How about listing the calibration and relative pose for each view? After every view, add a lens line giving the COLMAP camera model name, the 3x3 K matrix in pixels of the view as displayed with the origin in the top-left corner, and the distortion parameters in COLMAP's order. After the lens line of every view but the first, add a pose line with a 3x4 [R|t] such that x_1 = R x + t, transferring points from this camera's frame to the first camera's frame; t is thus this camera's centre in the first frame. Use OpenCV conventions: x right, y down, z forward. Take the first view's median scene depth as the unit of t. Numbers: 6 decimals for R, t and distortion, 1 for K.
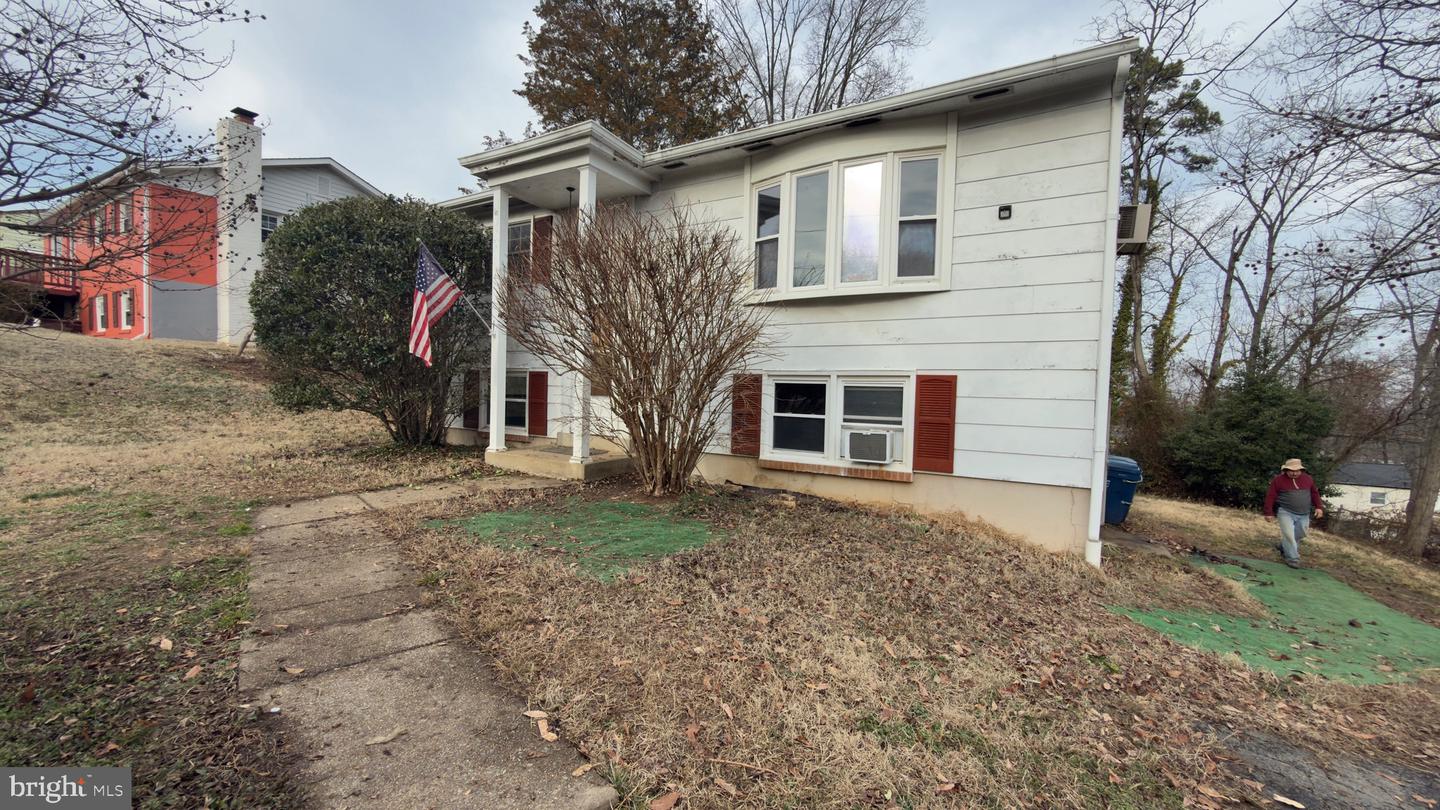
lens RADIAL K [[571.4, 0, 723.9], [0, 571.4, 410.6], [0, 0, 1]] dist [0.001671, 0.000131]
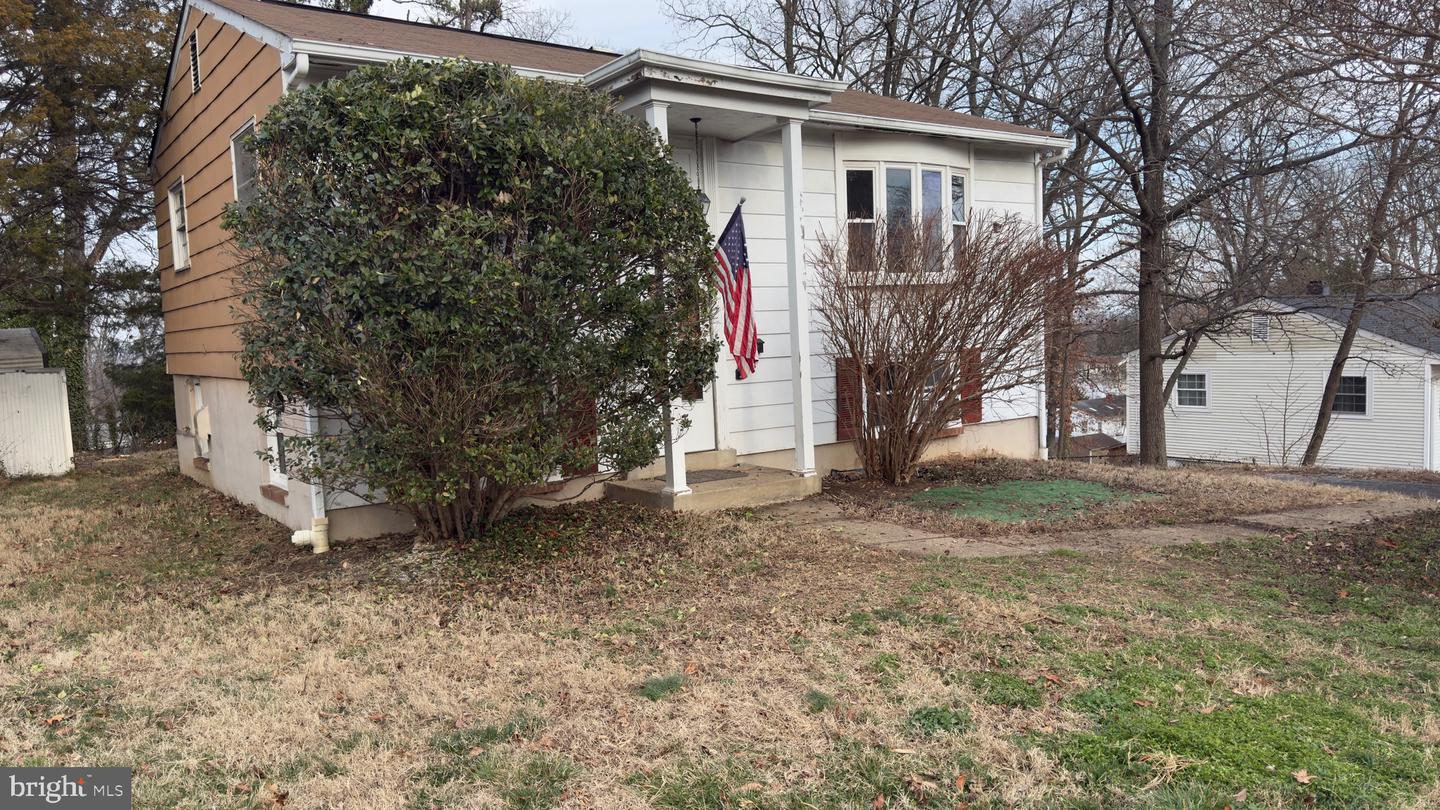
lens RADIAL K [[1000.3, 0, 720.1], [0, 1000.3, 407.5], [0, 0, 1]] dist [0.054178, -0.011795]
pose [[0.371234, -0.116782, 0.921166, -1.949452], [0.079645, 0.992408, 0.093716, -0.186894], [-0.925117, 0.038576, 0.377717, 0.666253]]
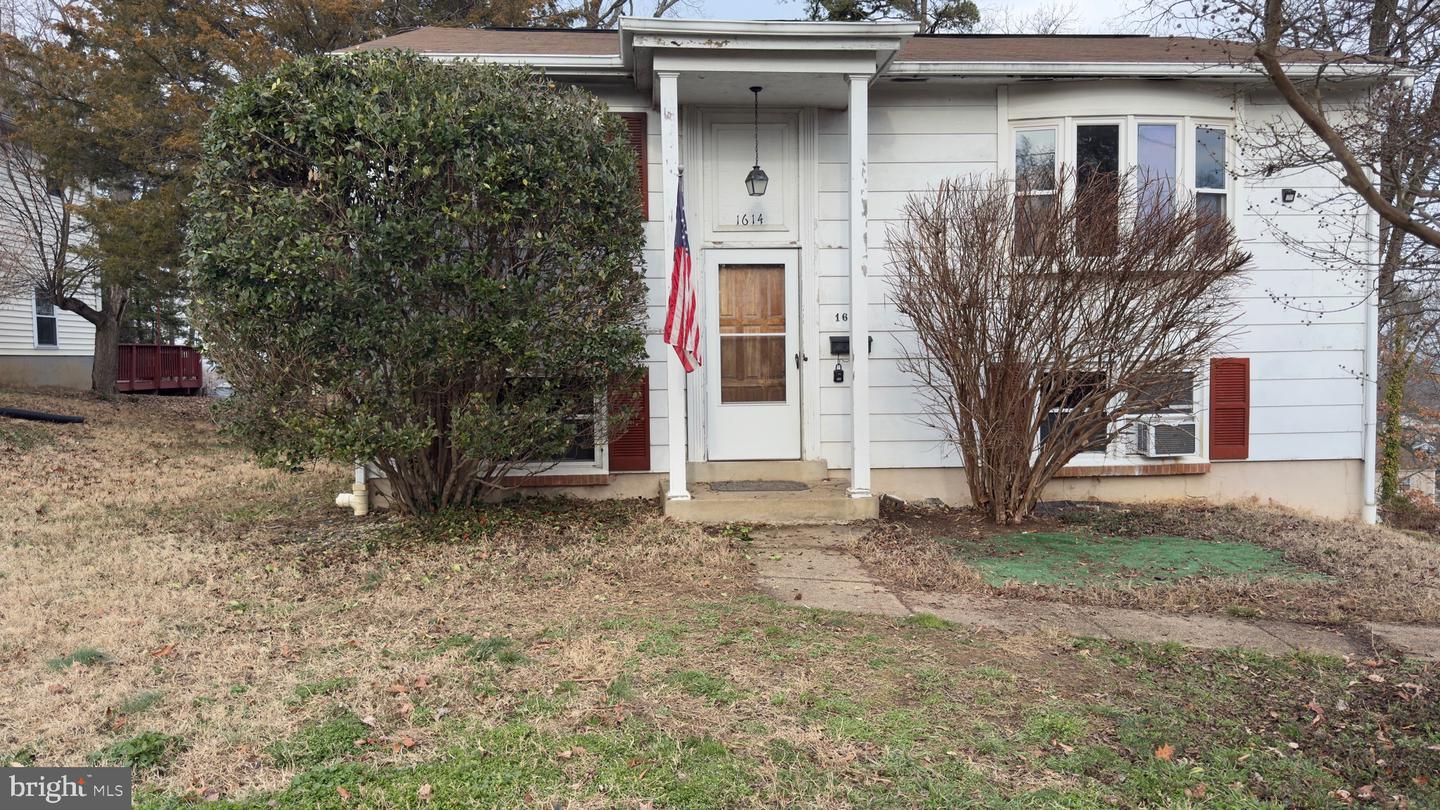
lens RADIAL K [[1000.3, 0, 714.7], [0, 1000.3, 411.4], [0, 0, 1]] dist [0.054178, -0.011795]
pose [[0.809432, -0.069222, 0.583120, -1.324675], [0.055128, 0.997600, 0.041900, -0.092482], [-0.584621, -0.001769, 0.811305, 0.124109]]
